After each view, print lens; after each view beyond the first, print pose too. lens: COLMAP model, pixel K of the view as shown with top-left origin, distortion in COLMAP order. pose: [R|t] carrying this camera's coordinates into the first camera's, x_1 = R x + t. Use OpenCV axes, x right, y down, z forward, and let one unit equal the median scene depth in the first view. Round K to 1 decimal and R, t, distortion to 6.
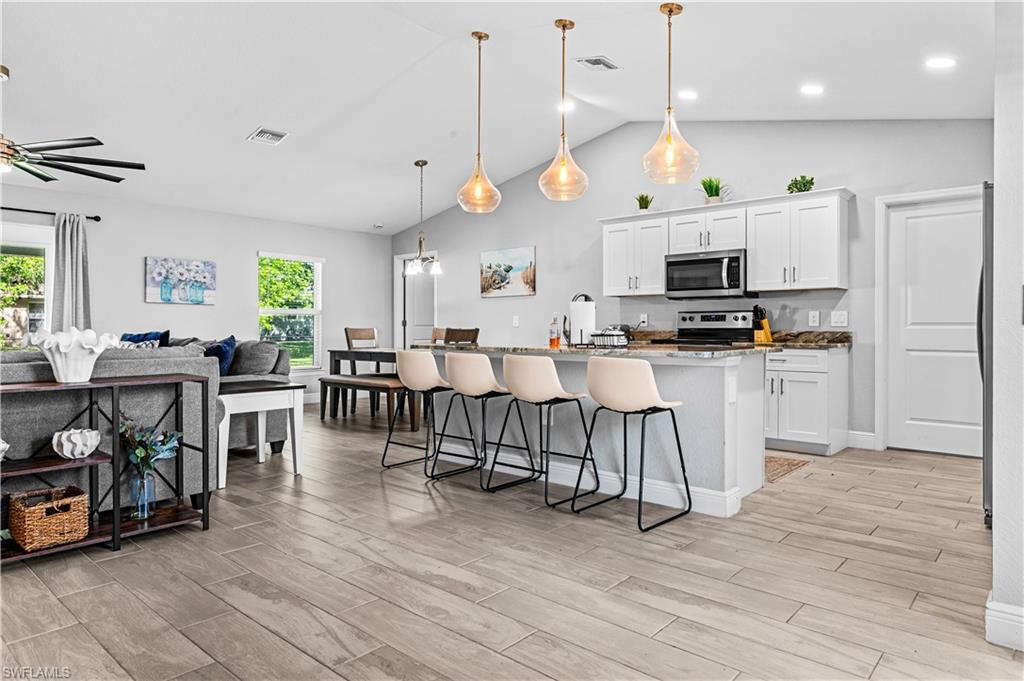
lens RADIAL K [[634.3, 0, 510.1], [0, 634.3, 327.2], [0, 0, 1]] dist [-0.002356, -0.000583]
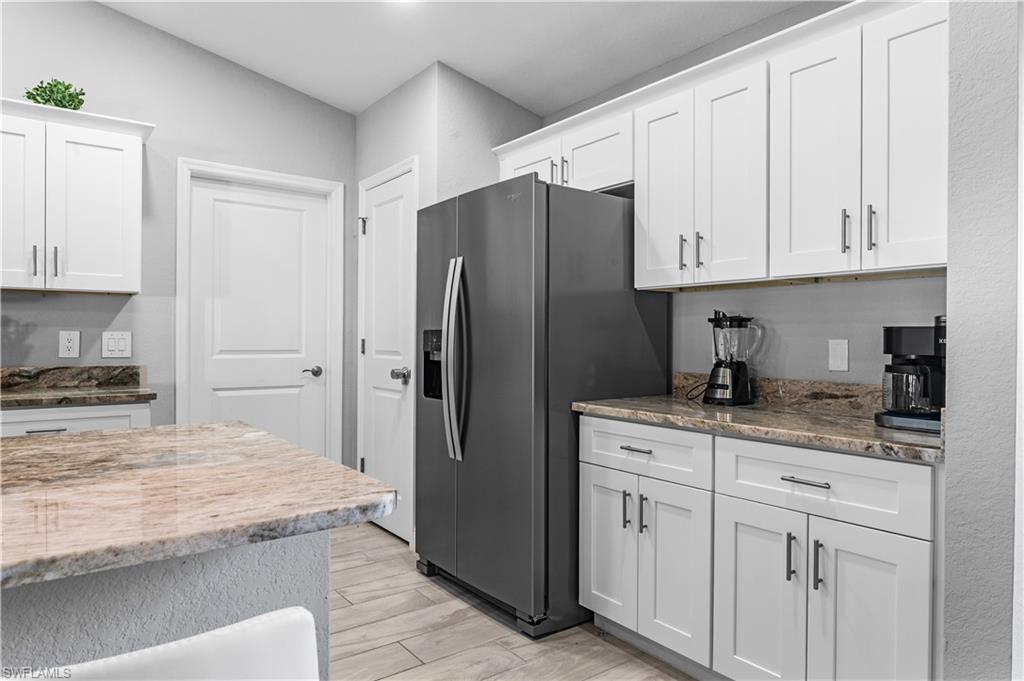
lens RADIAL K [[637.8, 0, 512.0], [0, 637.8, 340.5], [0, 0, 1]] dist [-0.021898, 0.000261]
pose [[0.202180, -0.004312, 0.979339, 0.010697], [-0.006589, 0.999962, 0.005763, -0.022048], [-0.979326, -0.007618, 0.202144, 0.495685]]
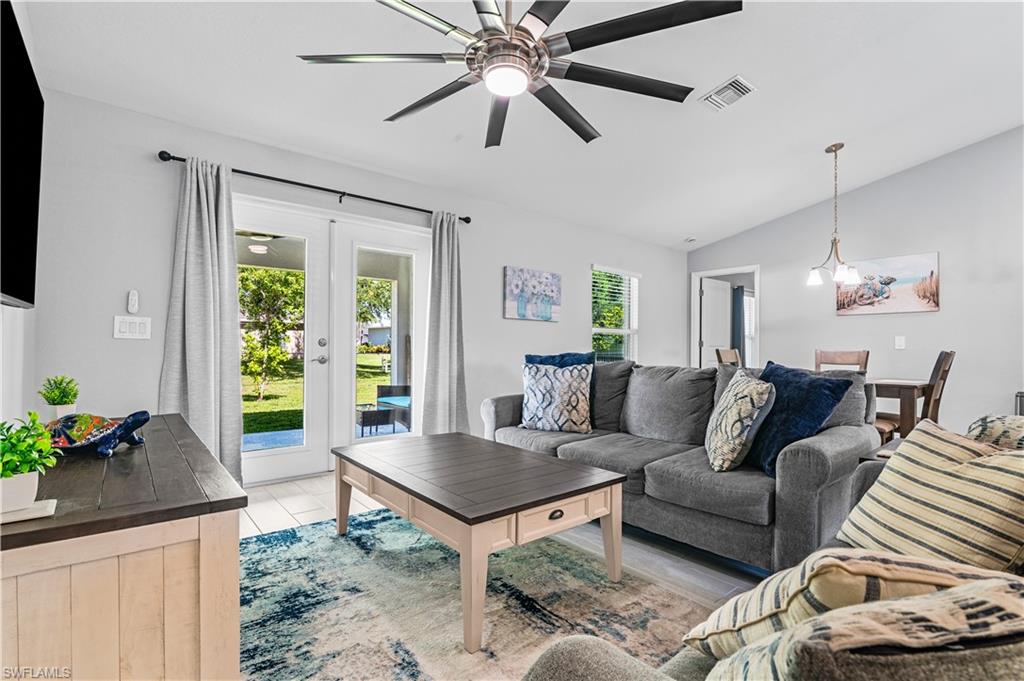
lens RADIAL K [[474.6, 0, 519.9], [0, 474.6, 341.7], [0, 0, 1]] dist [-0.011832, -0.000326]
pose [[0.989789, 0.007976, -0.142315, -0.558811], [-0.009237, 0.999924, -0.008203, -0.001121], [0.142239, 0.009434, 0.989787, 0.425411]]
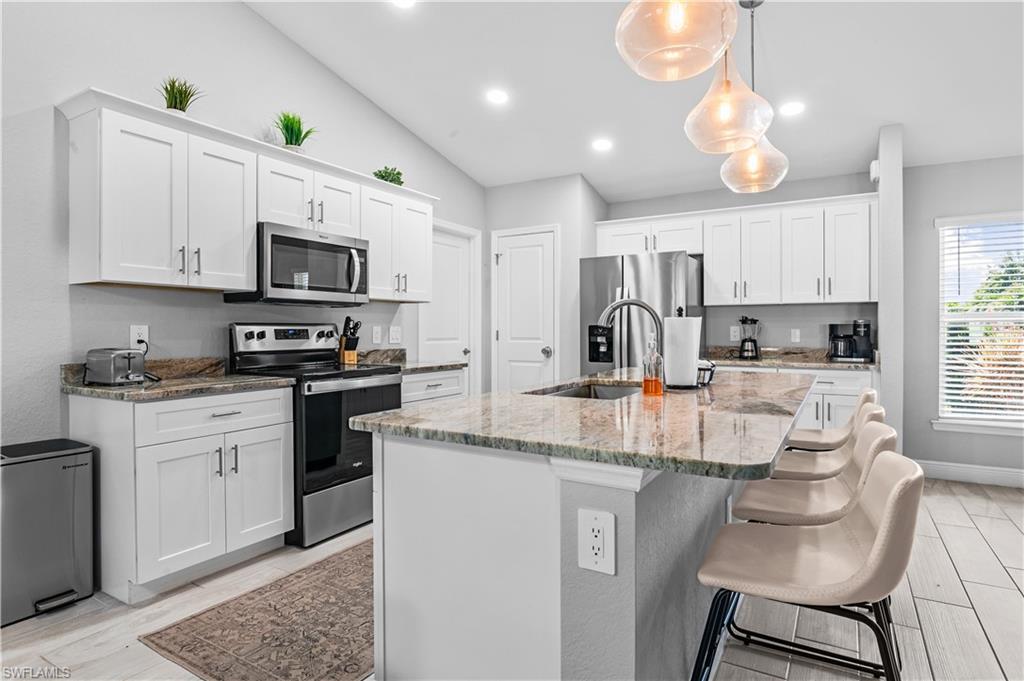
lens RADIAL K [[554.9, 0, 510.3], [0, 554.9, 331.5], [0, 0, 1]] dist [-0.016210, -0.000063]
pose [[-0.178927, -0.004968, 0.983850, -0.291159], [-0.001251, 0.999988, 0.004823, -0.021441], [-0.983862, -0.000368, -0.178931, 0.943456]]
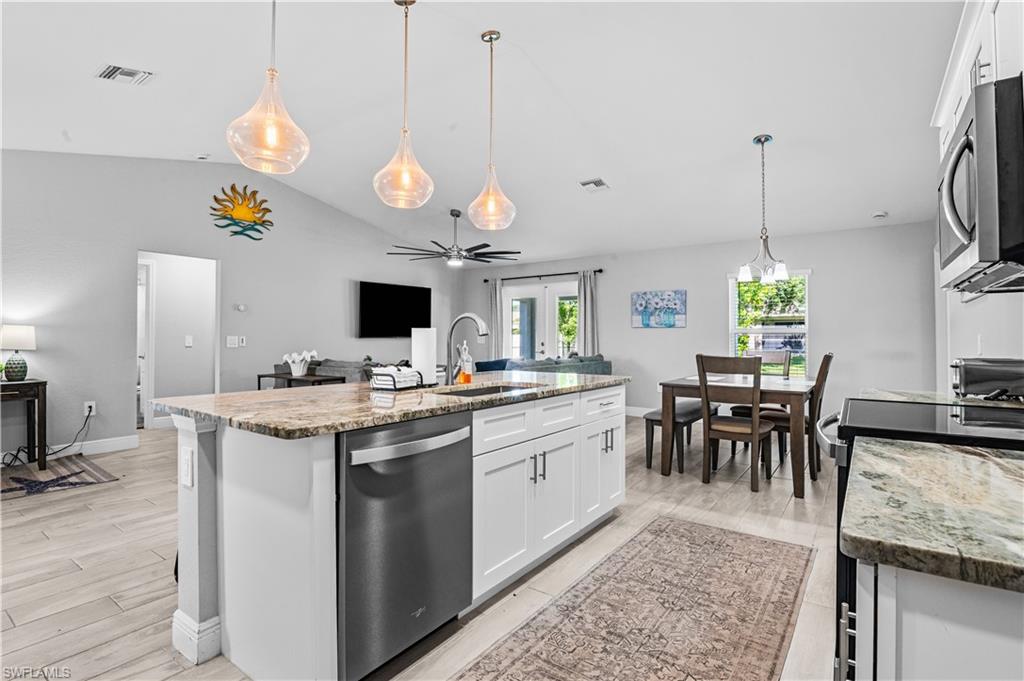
lens RADIAL K [[503.0, 0, 503.2], [0, 503.0, 336.4], [0, 0, 1]] dist [-0.019271, -0.000177]
pose [[0.085518, -0.001720, -0.996335, 0.543300], [0.000203, 0.999999, -0.001709, -0.022446], [0.996337, -0.000056, 0.085519, 0.779345]]
